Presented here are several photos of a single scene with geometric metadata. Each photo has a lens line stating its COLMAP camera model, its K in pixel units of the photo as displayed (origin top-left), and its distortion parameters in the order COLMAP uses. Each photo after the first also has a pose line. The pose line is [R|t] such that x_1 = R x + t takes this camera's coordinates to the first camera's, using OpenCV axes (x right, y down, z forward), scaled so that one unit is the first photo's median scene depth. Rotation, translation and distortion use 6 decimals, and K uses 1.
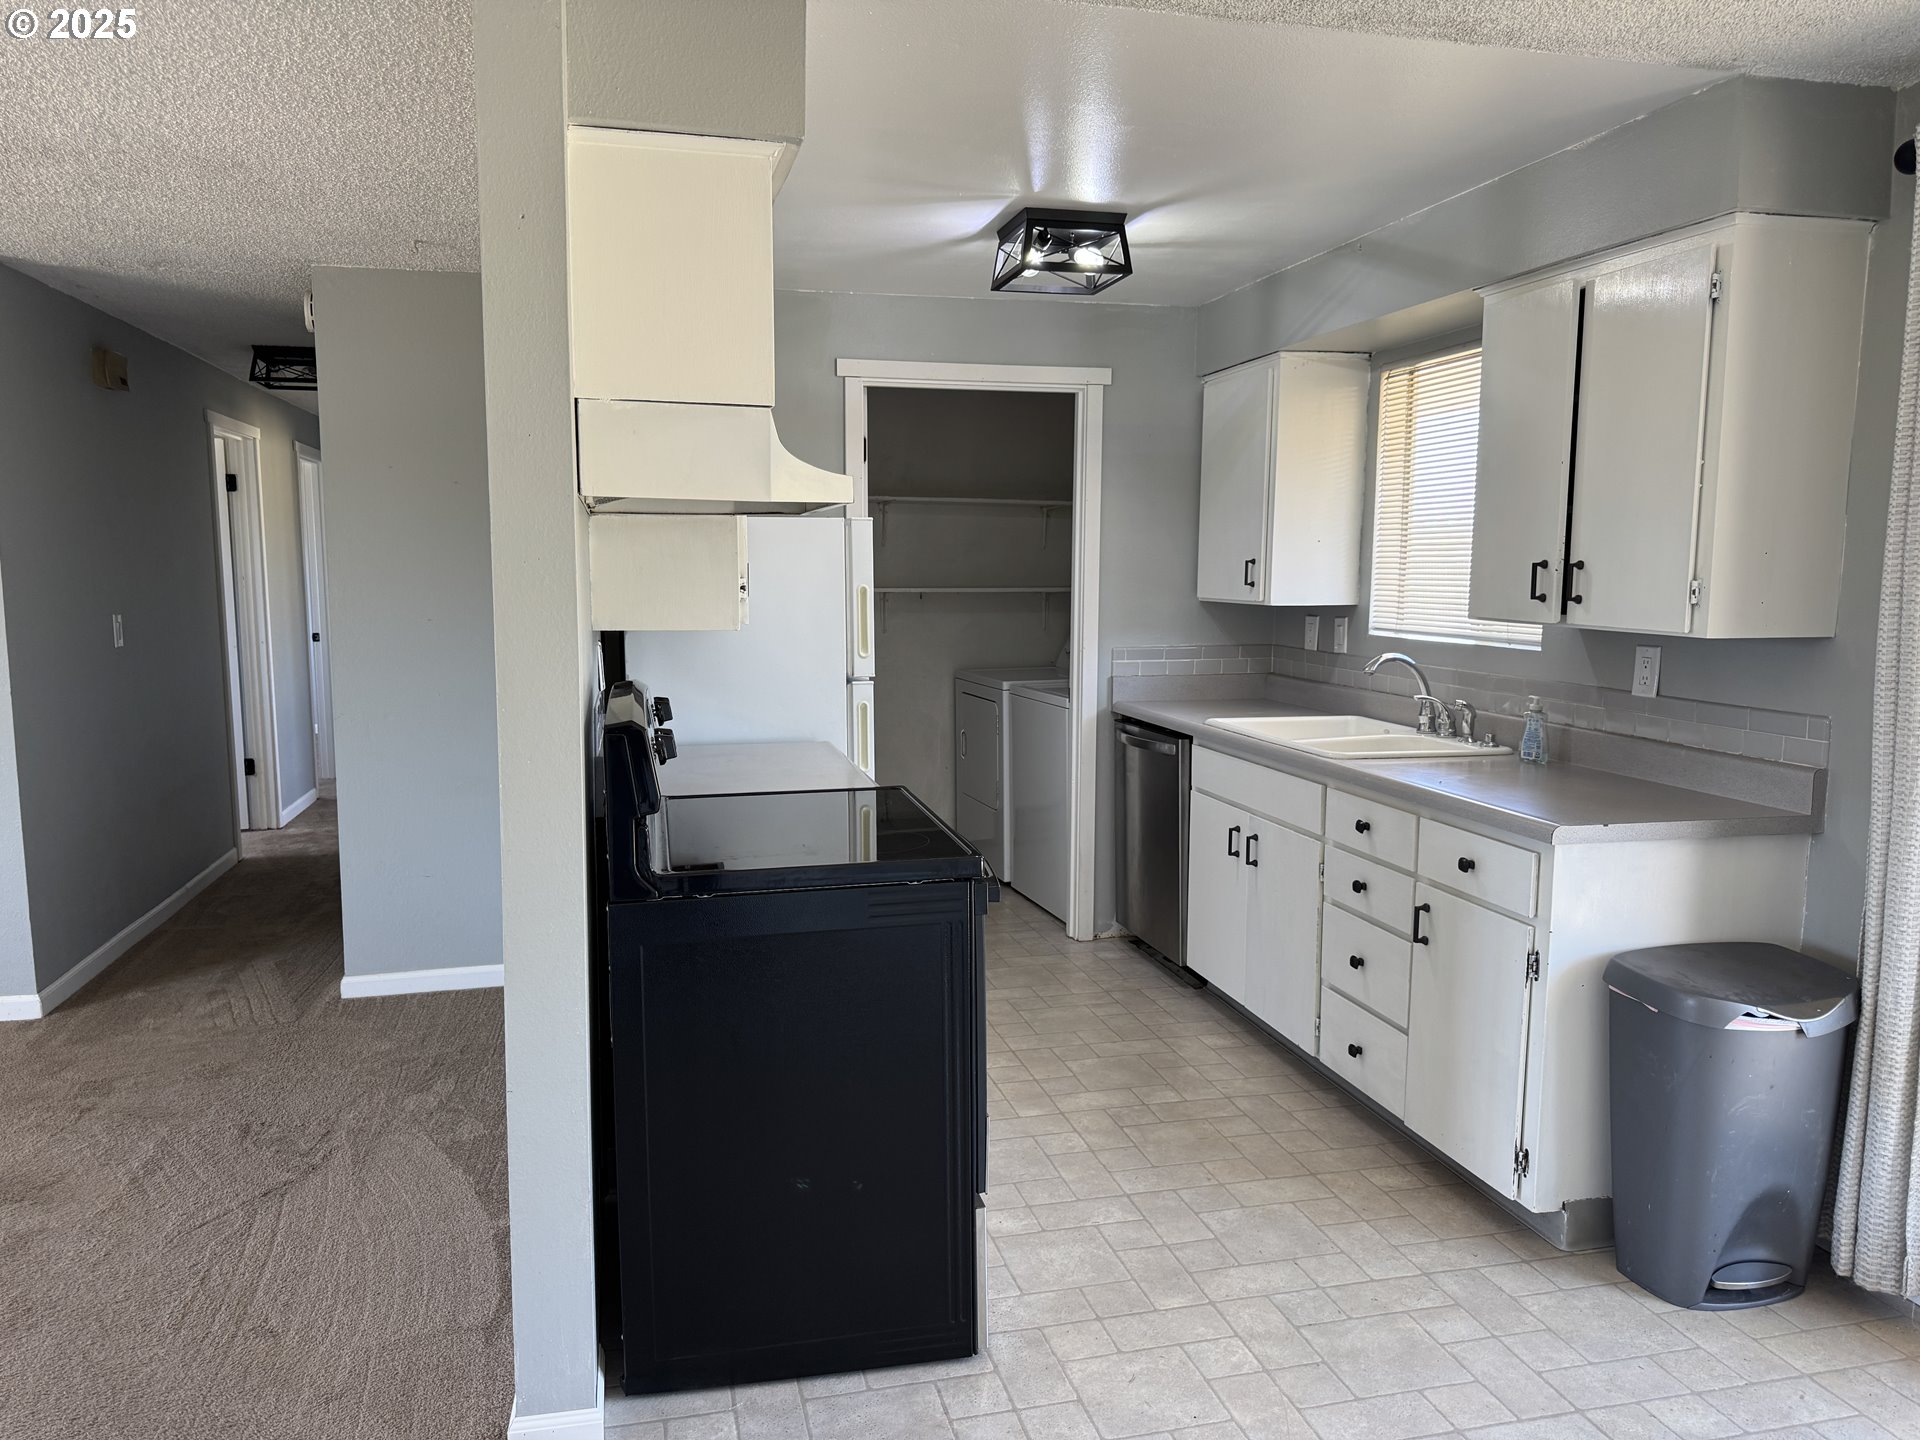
lens RADIAL K [[1355.9, 0, 957.0], [0, 1355.9, 711.6], [0, 0, 1]] dist [0.082421, -0.084646]
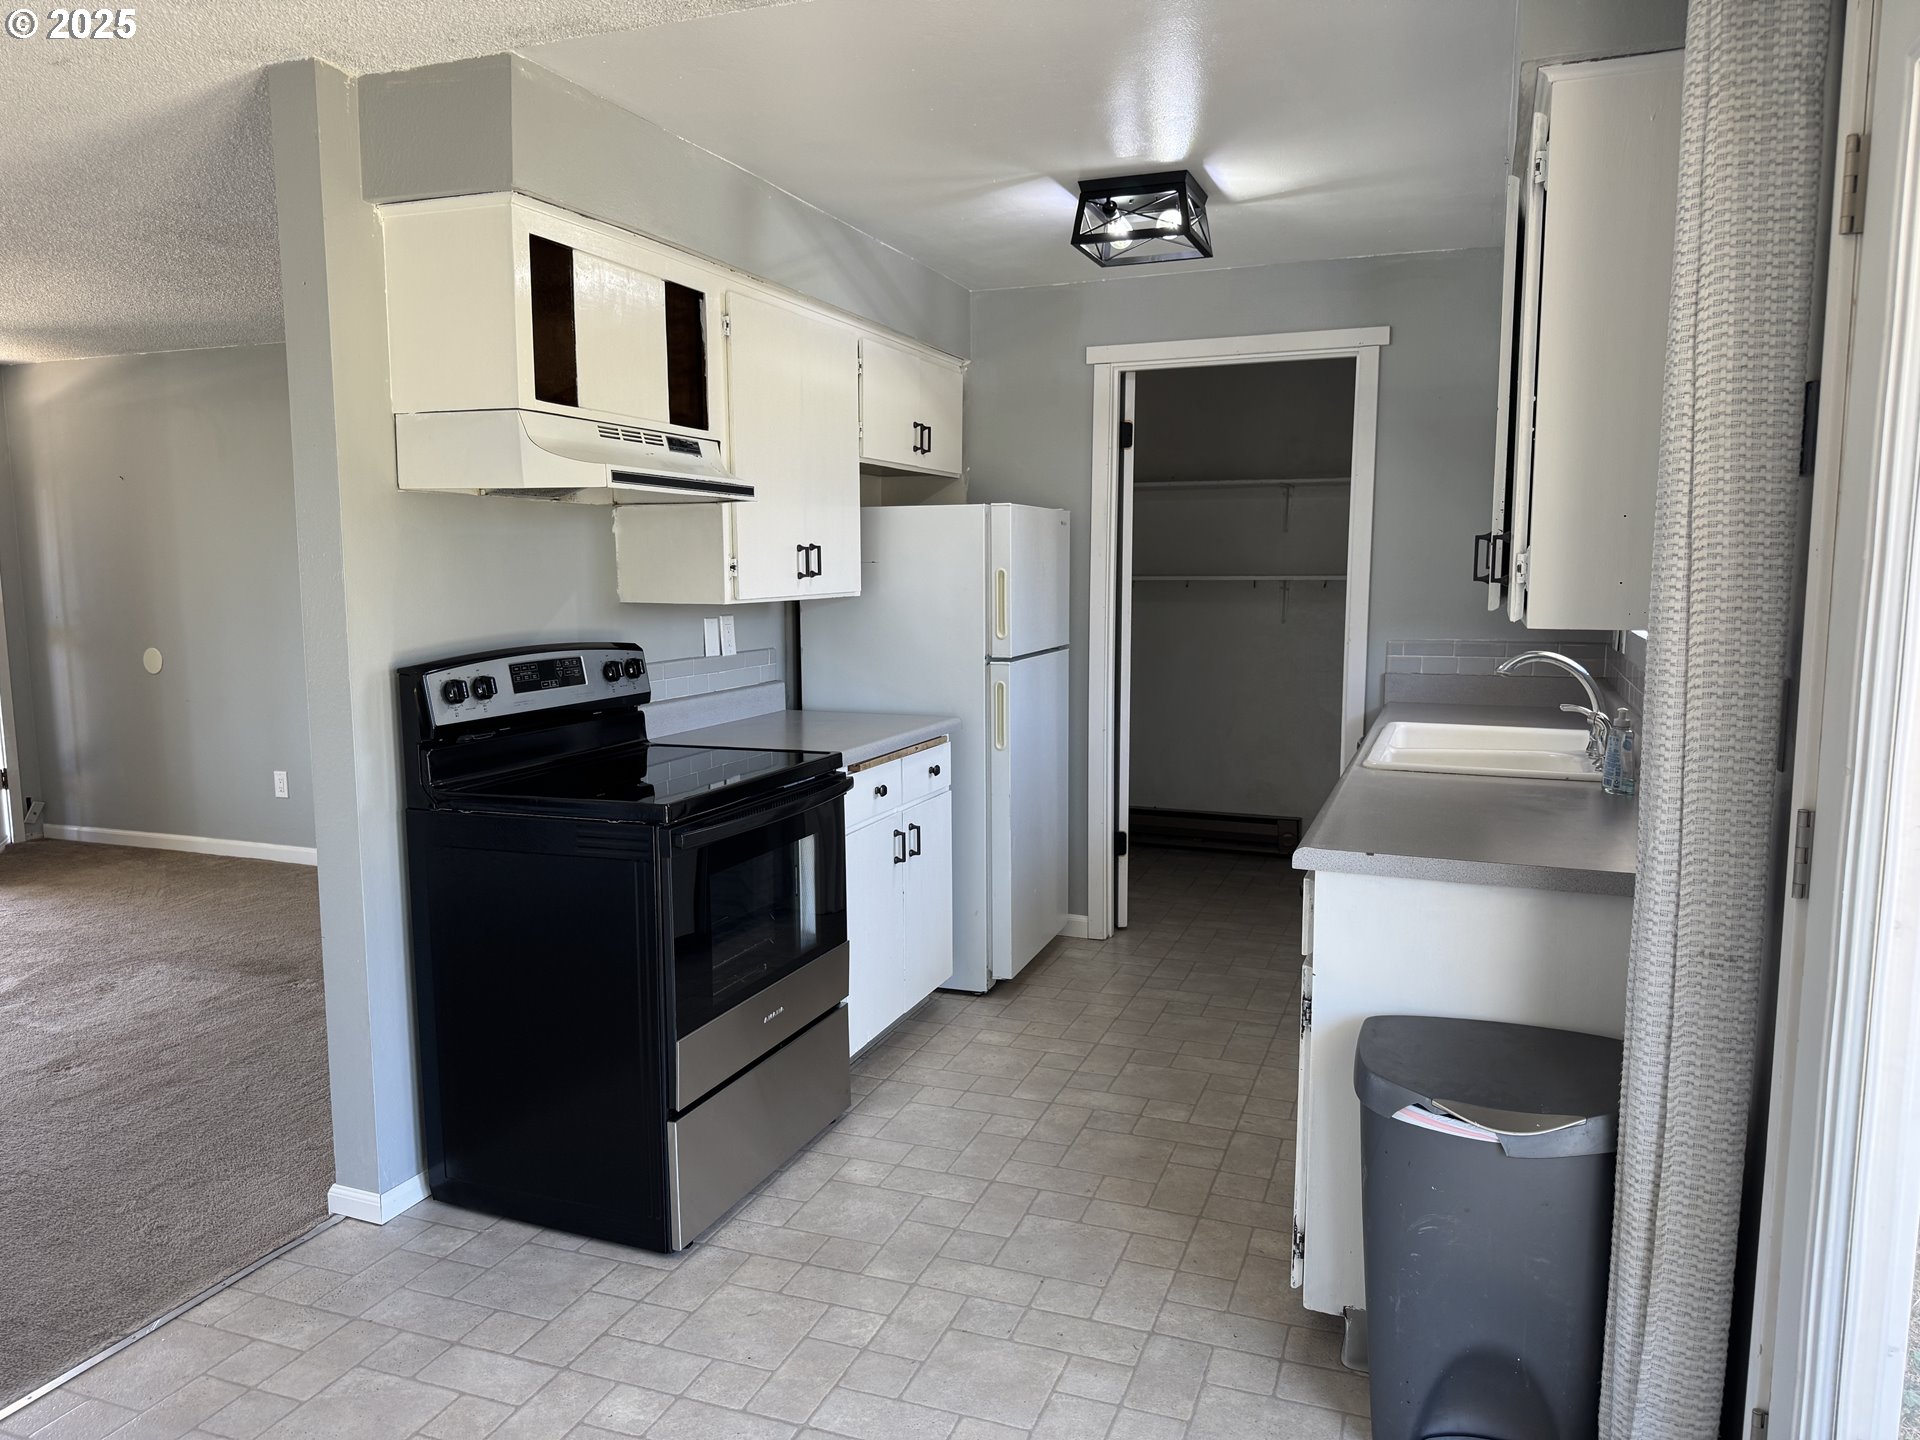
lens RADIAL K [[1355.9, 0, 957.0], [0, 1355.9, 711.6], [0, 0, 1]] dist [0.082421, -0.084646]
pose [[0.819665, 0.057875, -0.569912, 0.701120], [-0.056630, 0.998196, 0.019920, -0.003708], [0.570037, 0.015946, 0.821464, 0.185322]]
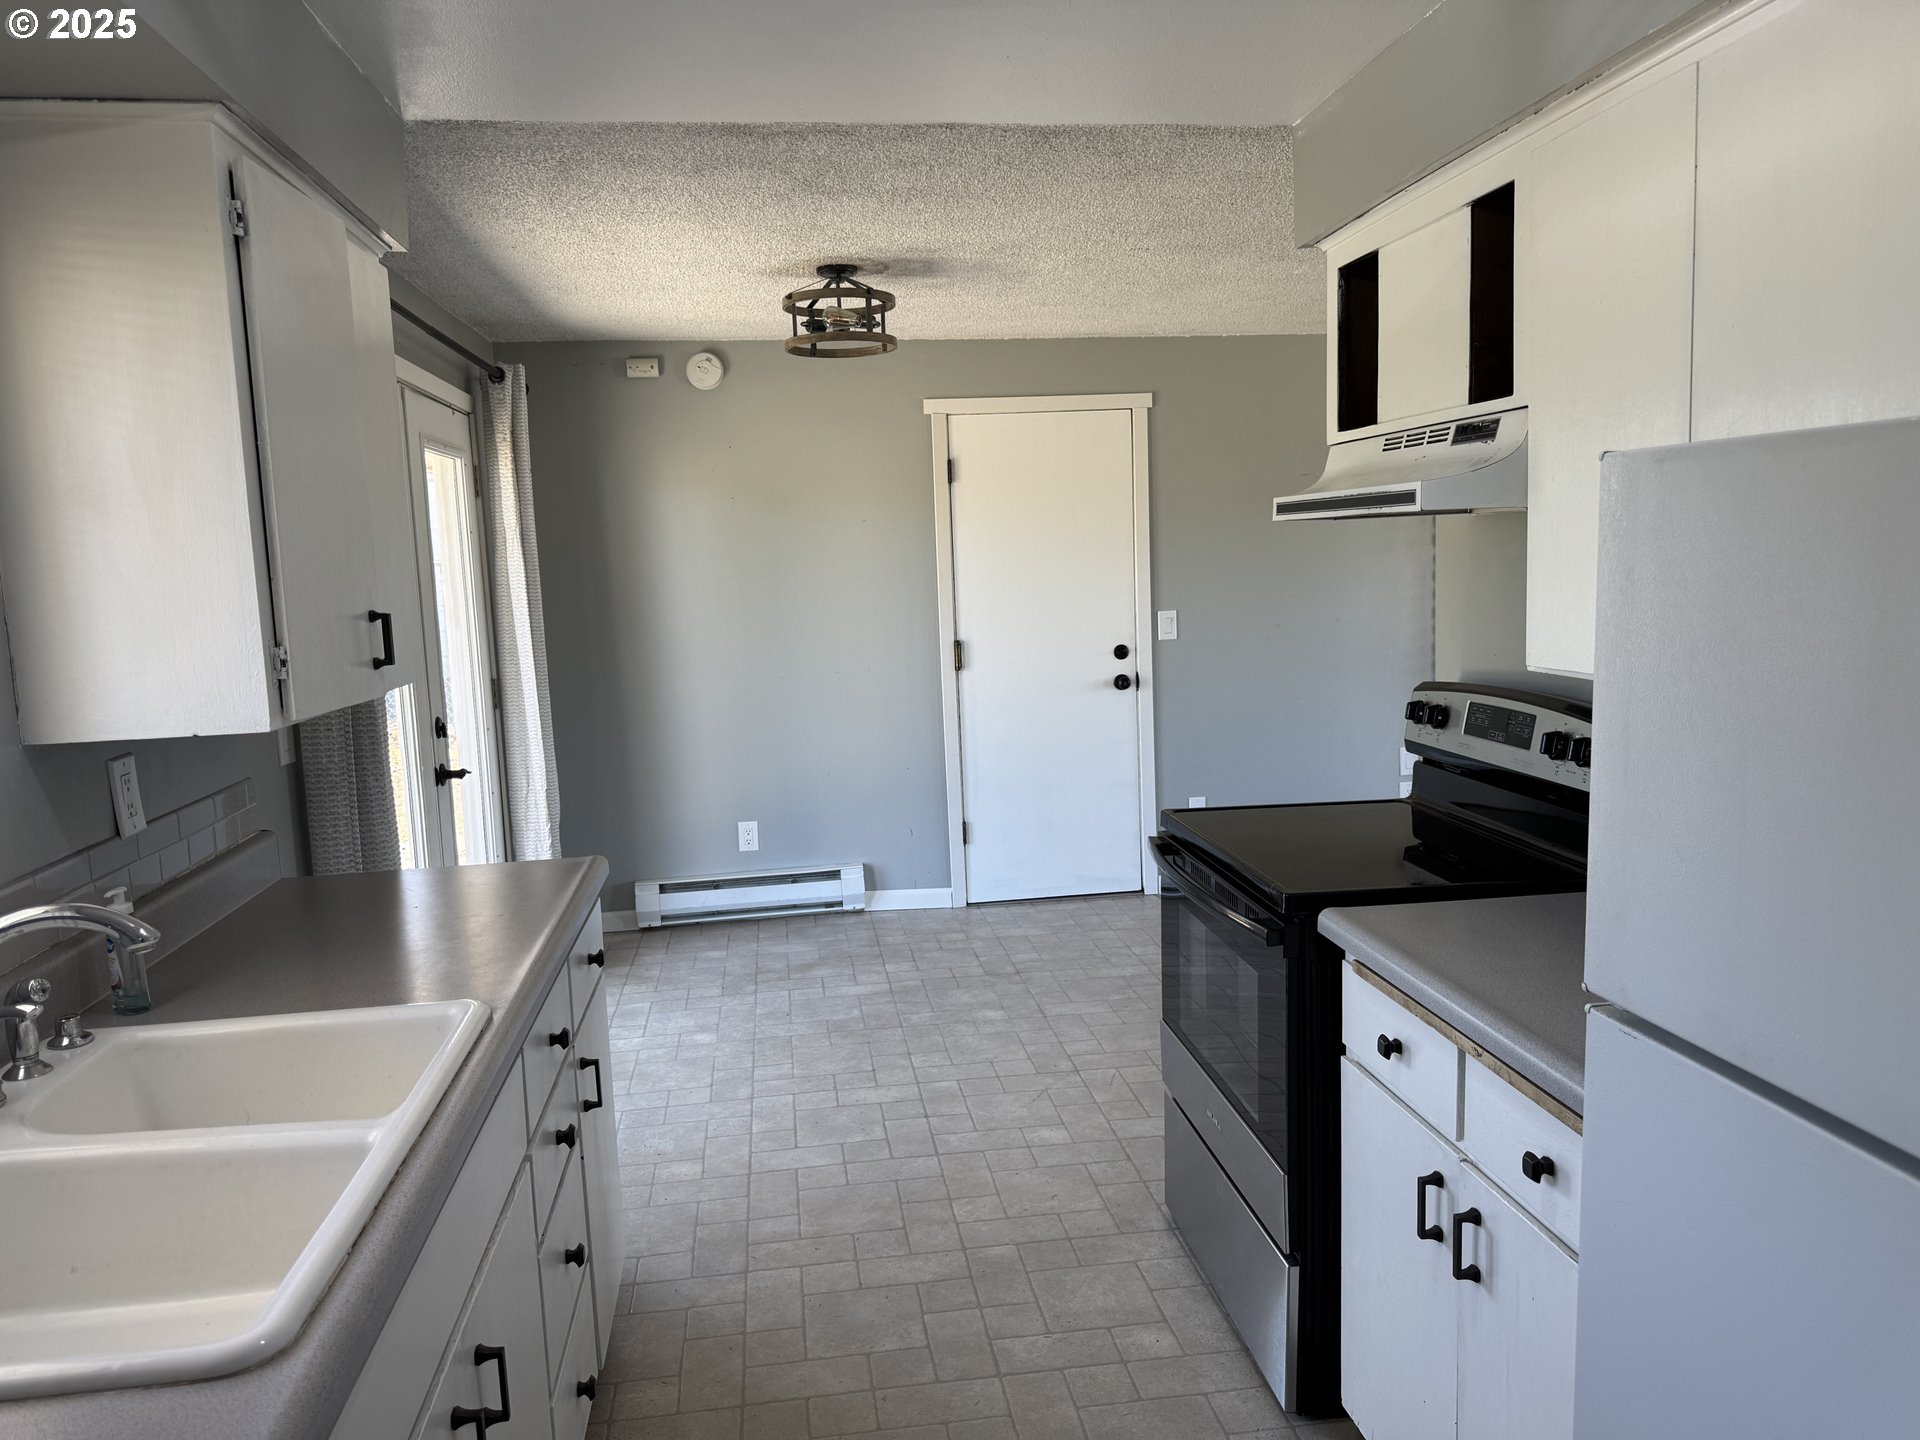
lens RADIAL K [[1355.9, 0, 957.0], [0, 1355.9, 711.6], [0, 0, 1]] dist [0.082421, -0.084646]
pose [[-0.994040, 0.018080, 0.107505, 0.059700], [0.042590, 0.972187, 0.230302, -0.231414], [-0.100351, 0.233509, -0.967163, 1.839582]]
